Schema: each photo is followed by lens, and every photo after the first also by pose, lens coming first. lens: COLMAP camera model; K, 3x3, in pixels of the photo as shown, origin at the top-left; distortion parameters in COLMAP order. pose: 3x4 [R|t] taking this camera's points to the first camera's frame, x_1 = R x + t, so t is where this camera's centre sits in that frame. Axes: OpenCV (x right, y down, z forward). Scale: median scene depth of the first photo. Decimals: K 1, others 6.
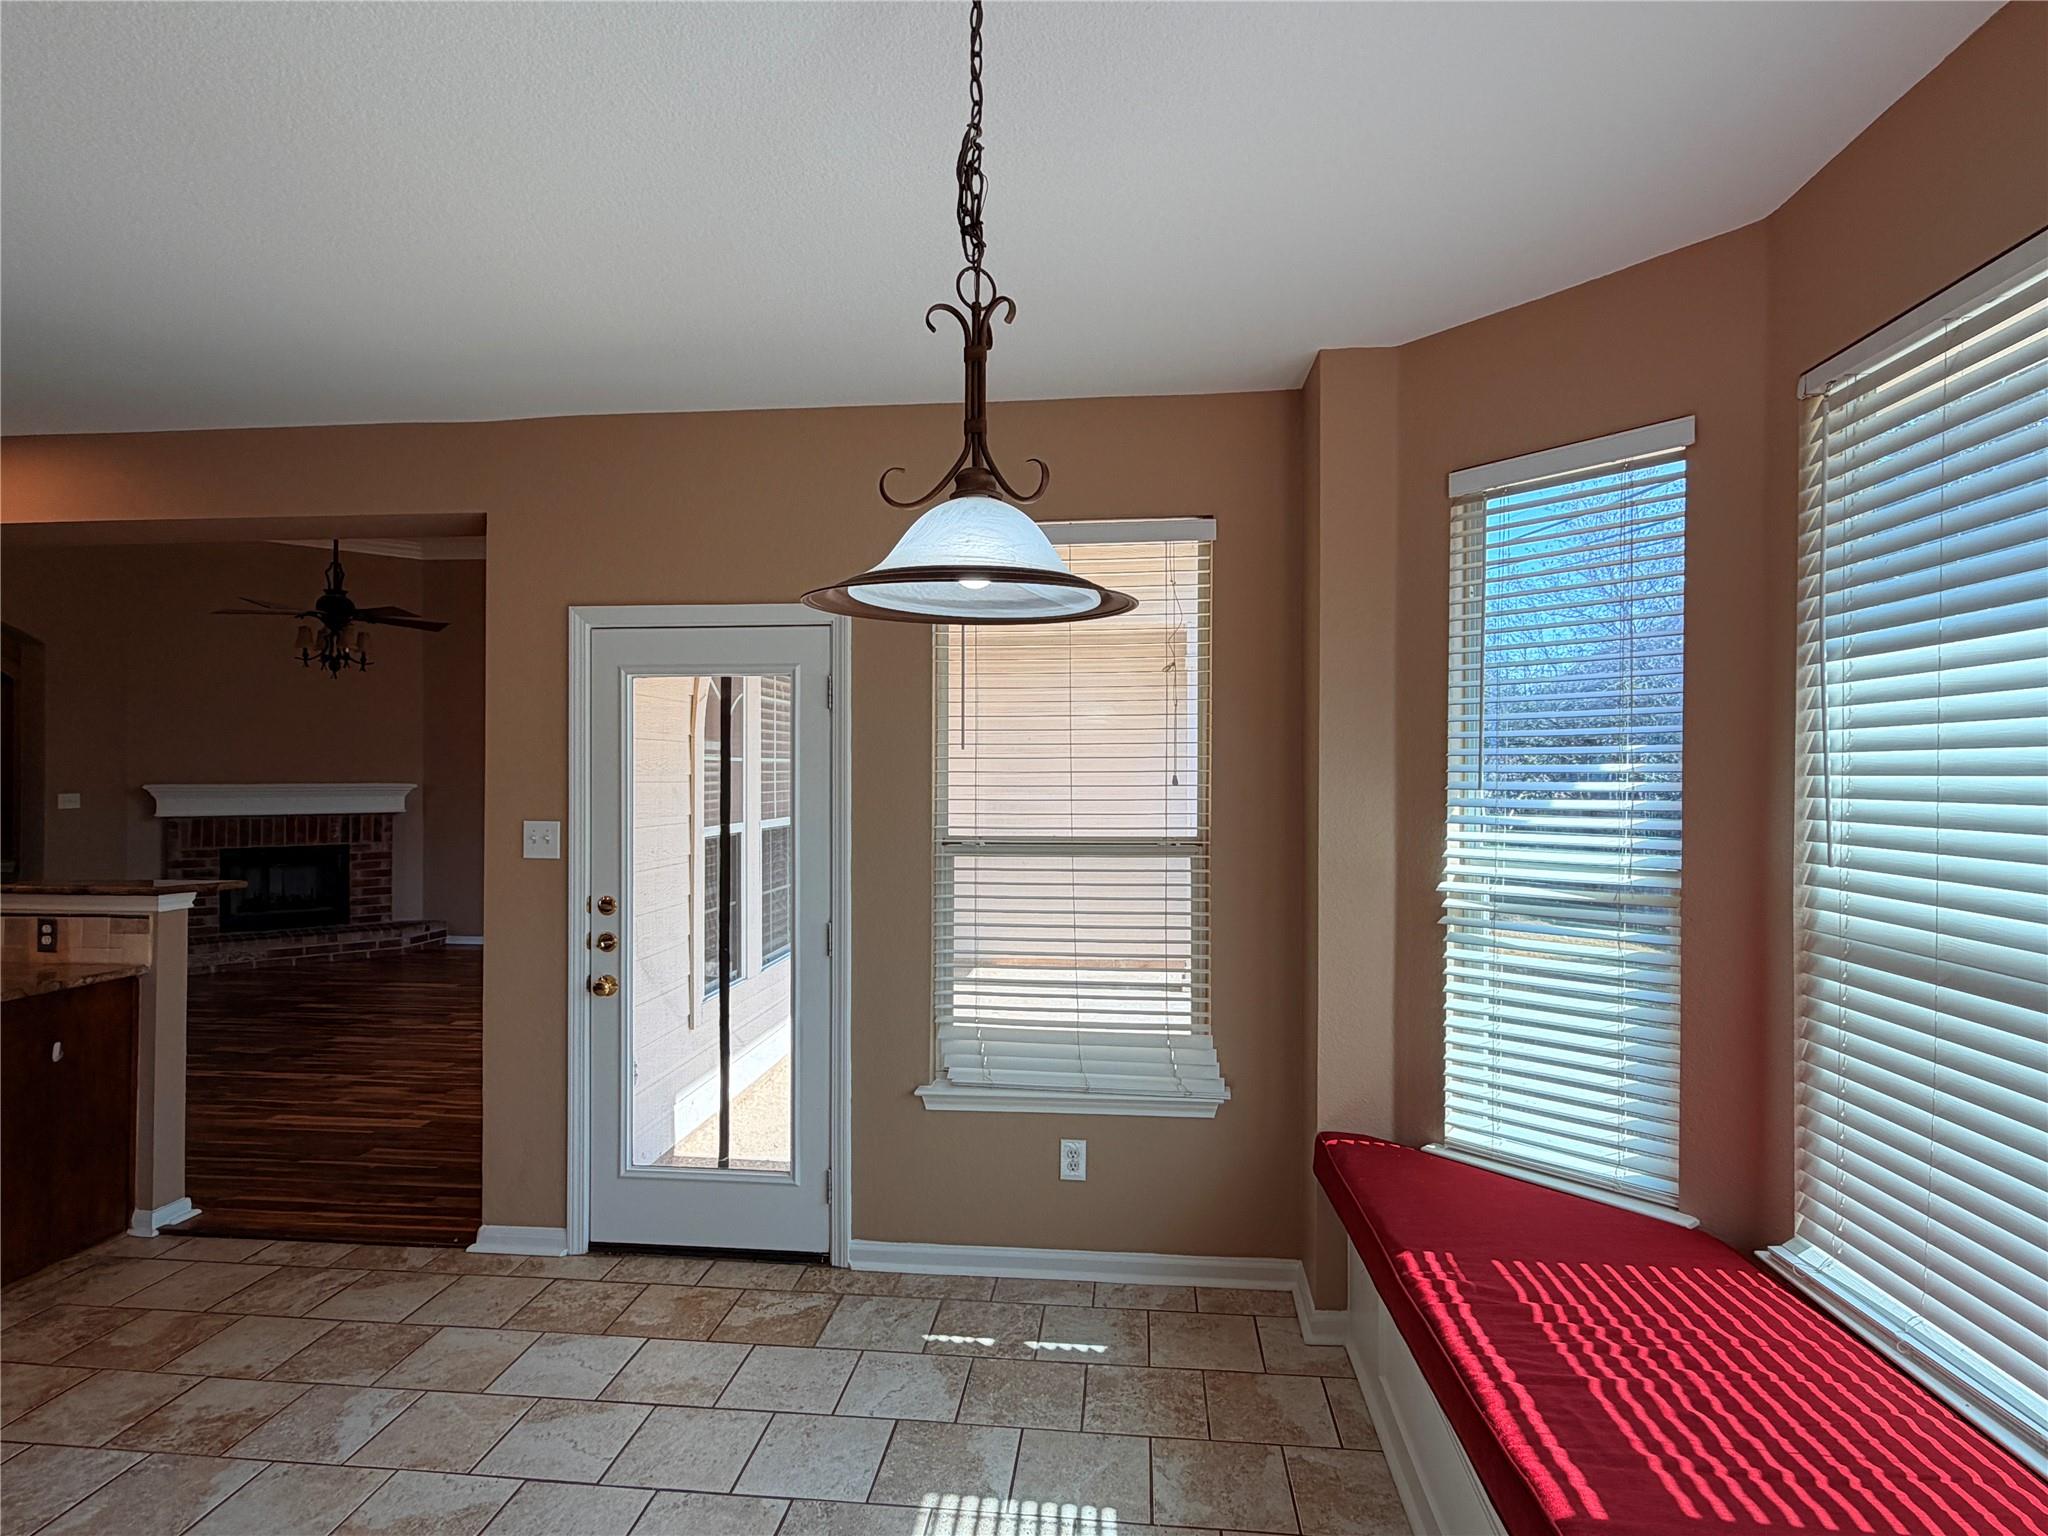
lens RADIAL K [[1080.4, 0, 1015.1], [0, 1080.4, 762.3], [0, 0, 1]] dist [-0.000045, -0.000249]
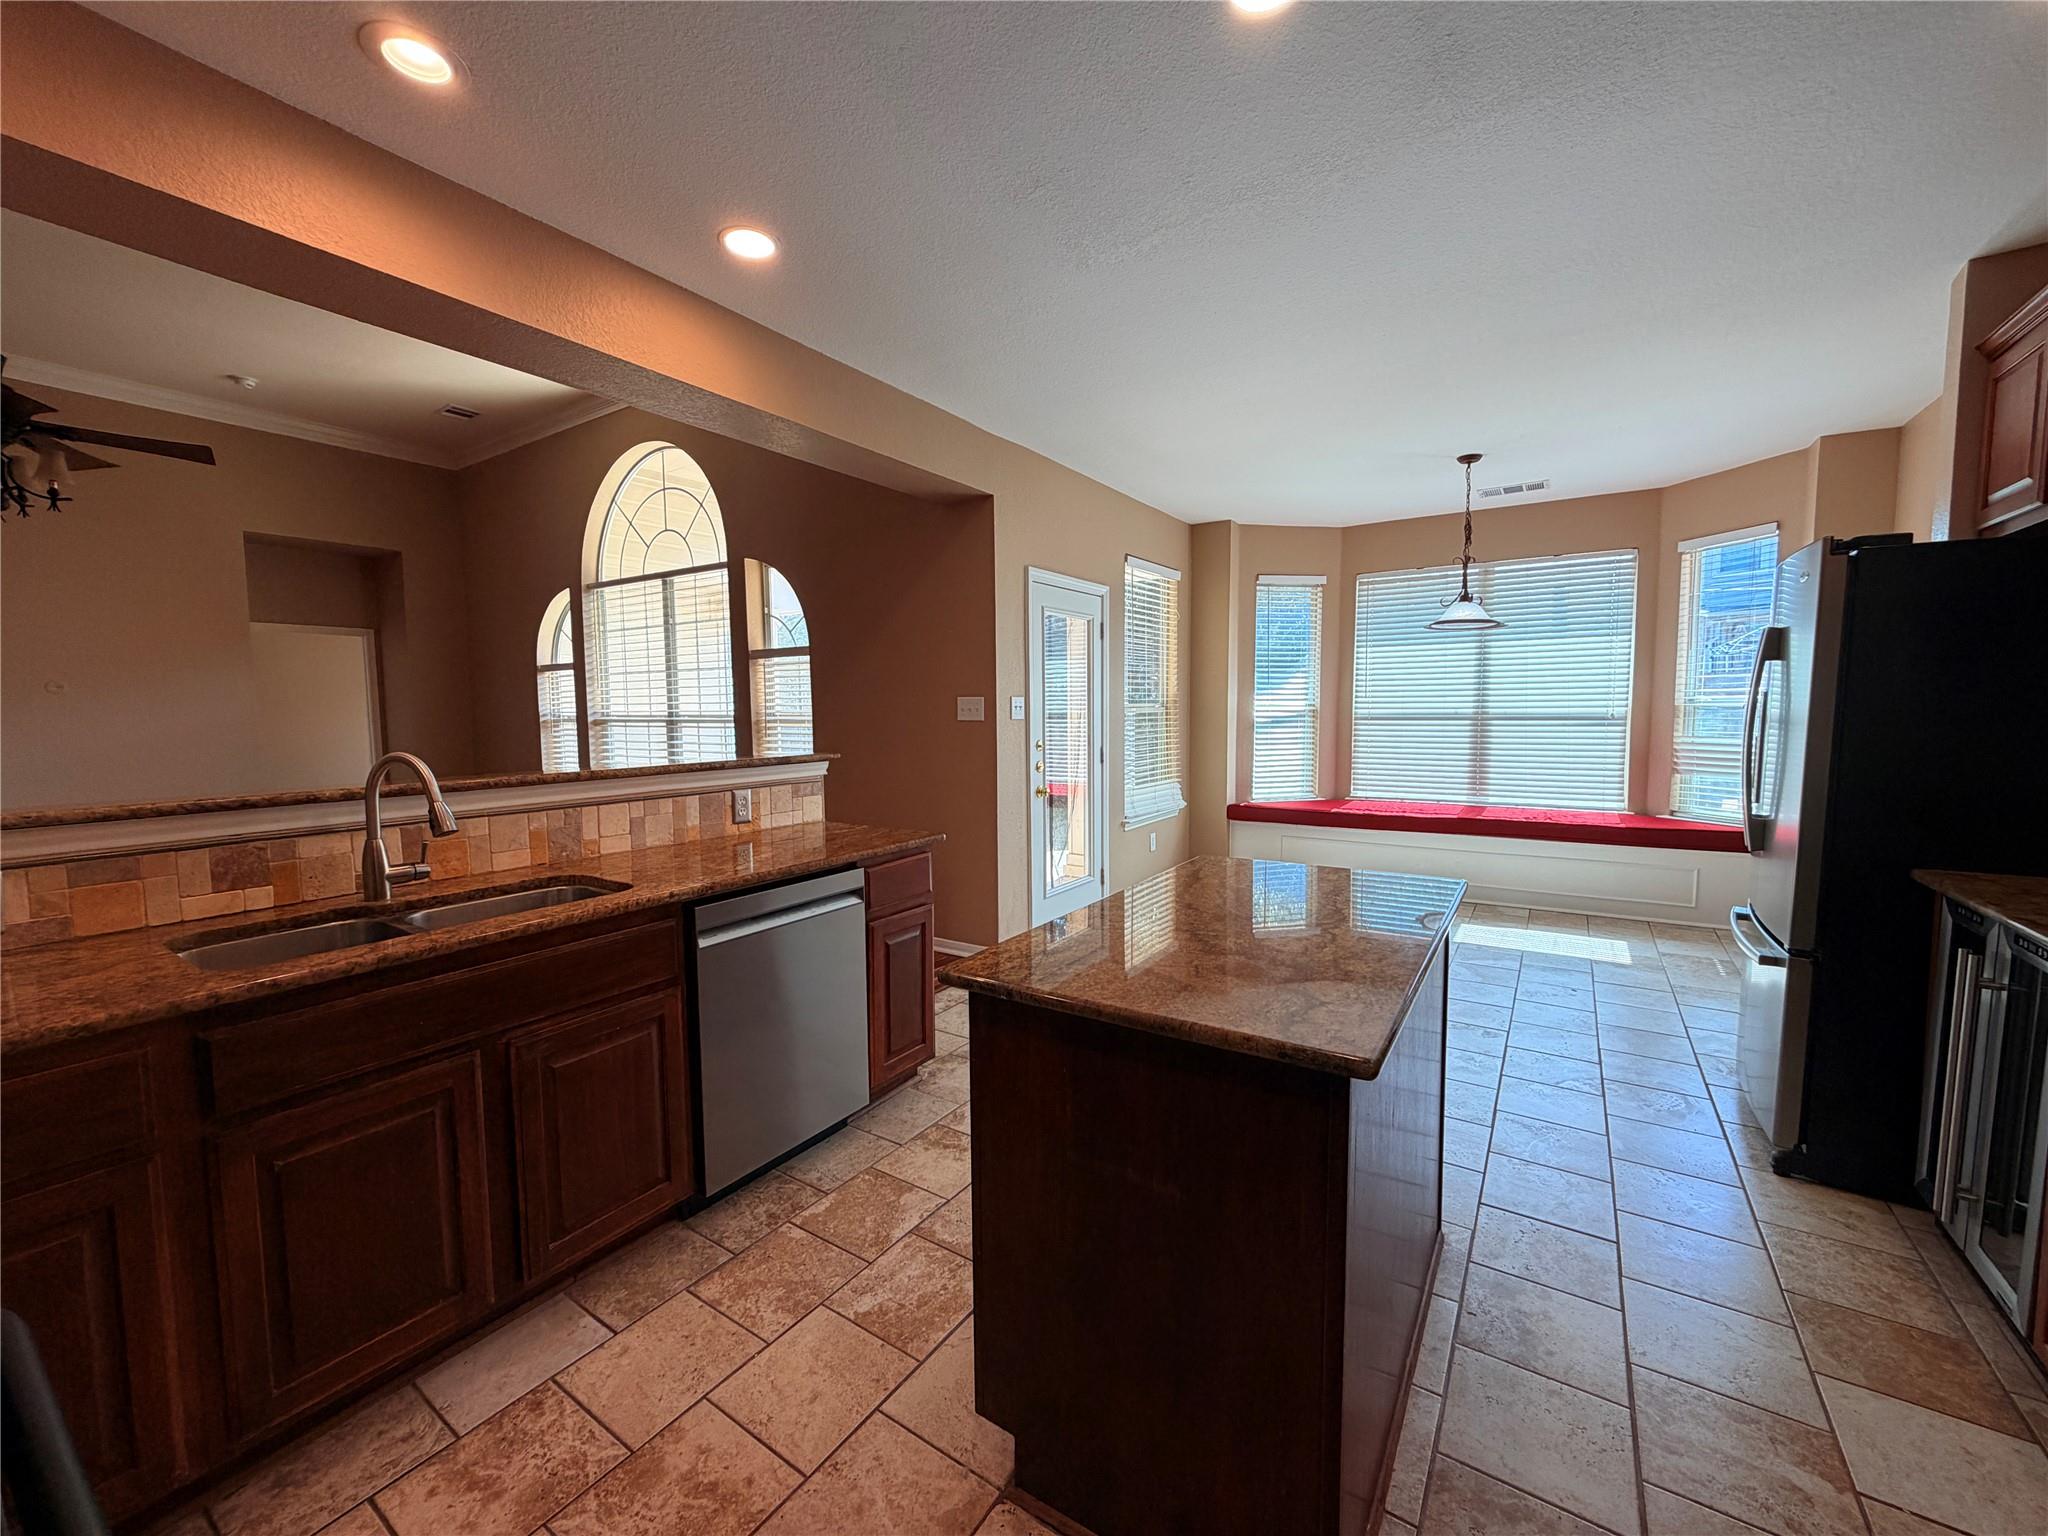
lens RADIAL K [[815.9, 0, 1019.2], [0, 815.9, 768.3], [0, 0, 1]] dist [0.000279, -0.000054]
pose [[0.466477, -0.073378, 0.881485, -1.094486], [0.000658, 0.996582, 0.082611, 0.043888], [-0.884533, -0.037956, 0.464930, 0.301376]]
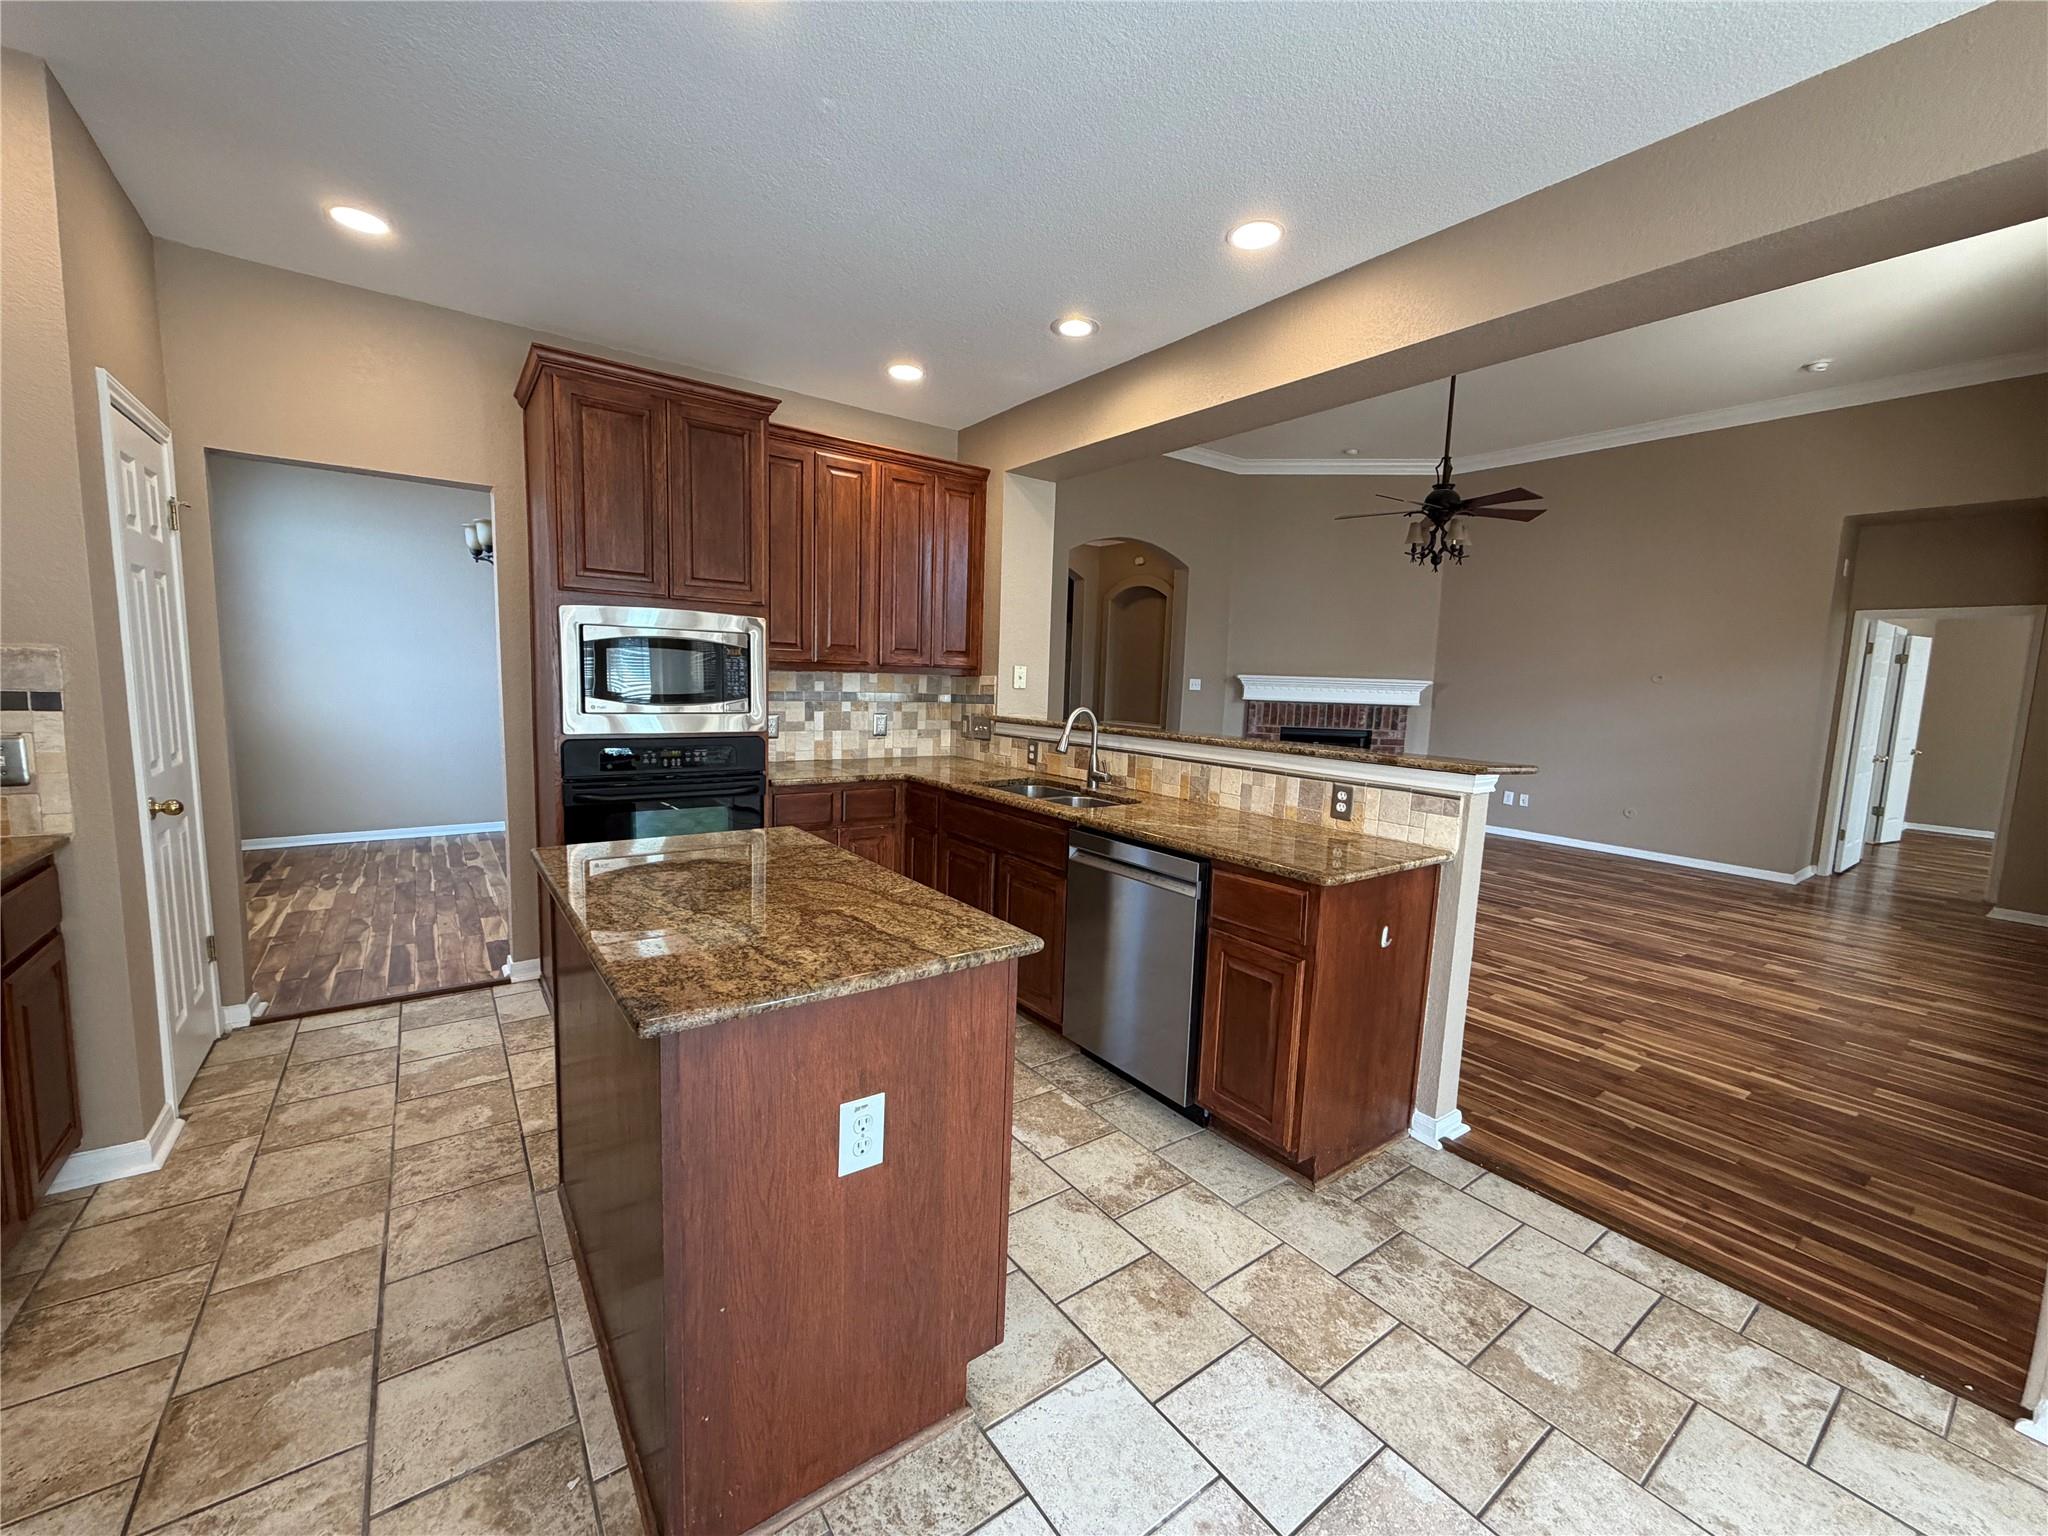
lens RADIAL K [[815.9, 0, 1019.2], [0, 815.9, 768.3], [0, 0, 1]] dist [0.000279, -0.000054]
pose [[0.669799, 0.107196, -0.734764, -0.416805], [-0.025967, 0.992301, 0.121097, 0.036655], [0.742088, -0.062031, 0.667426, 0.224811]]
